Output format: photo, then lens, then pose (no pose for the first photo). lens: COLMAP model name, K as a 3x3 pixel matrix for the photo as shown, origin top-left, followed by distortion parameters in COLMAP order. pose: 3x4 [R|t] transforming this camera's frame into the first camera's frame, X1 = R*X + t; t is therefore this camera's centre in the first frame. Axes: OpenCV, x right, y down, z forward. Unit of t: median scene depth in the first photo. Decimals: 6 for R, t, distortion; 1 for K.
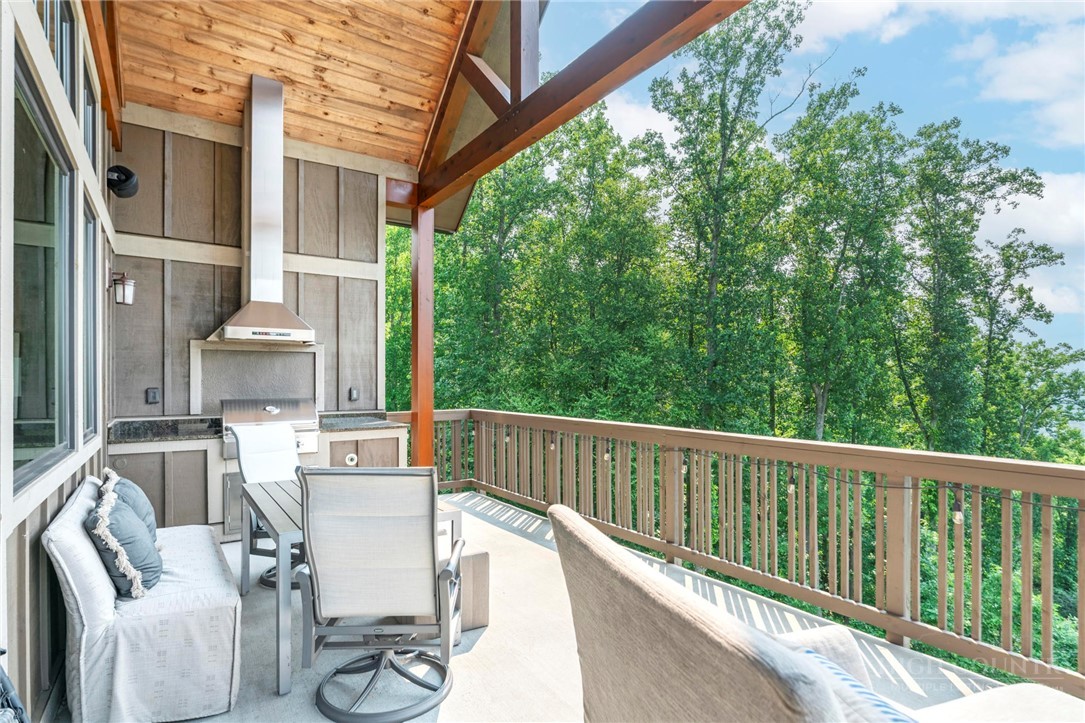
lens RADIAL K [[540.8, 0, 514.3], [0, 540.8, 384.3], [0, 0, 1]] dist [-0.000586, 0.001008]
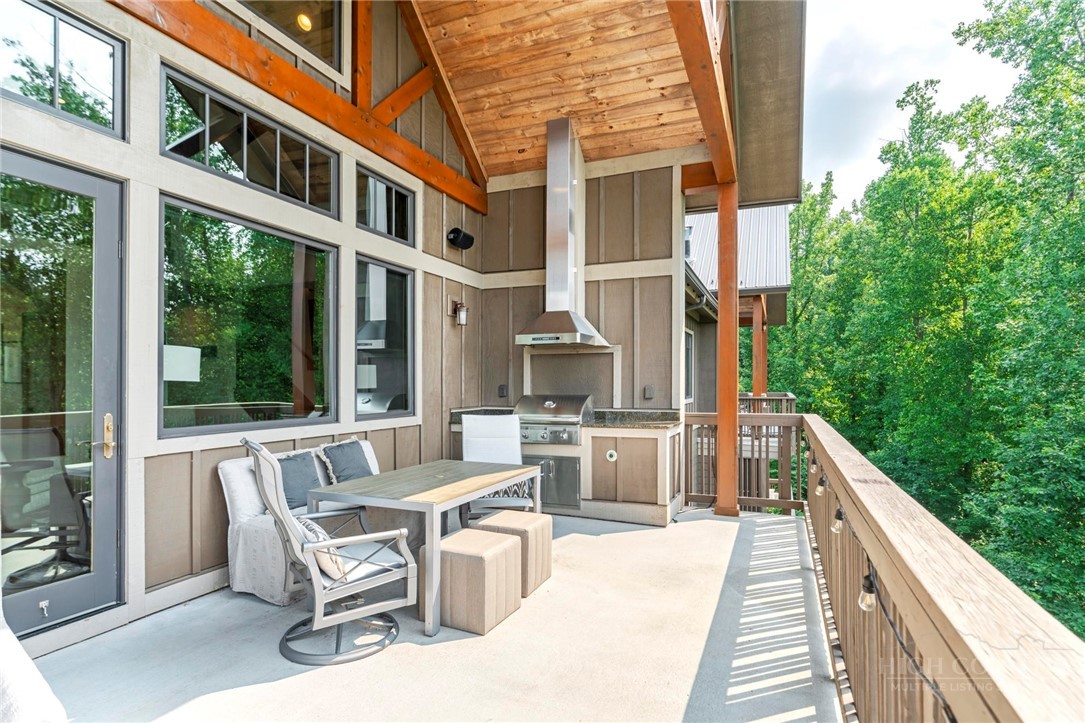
lens RADIAL K [[540.8, 0, 573.9], [0, 540.8, 380.6], [0, 0, 1]] dist [-0.000586, 0.001008]
pose [[0.597546, 0.002316, -0.801831, 0.461505], [-0.004012, 0.999992, -0.000101, -0.003215], [0.801824, 0.003277, 0.597551, 0.310456]]
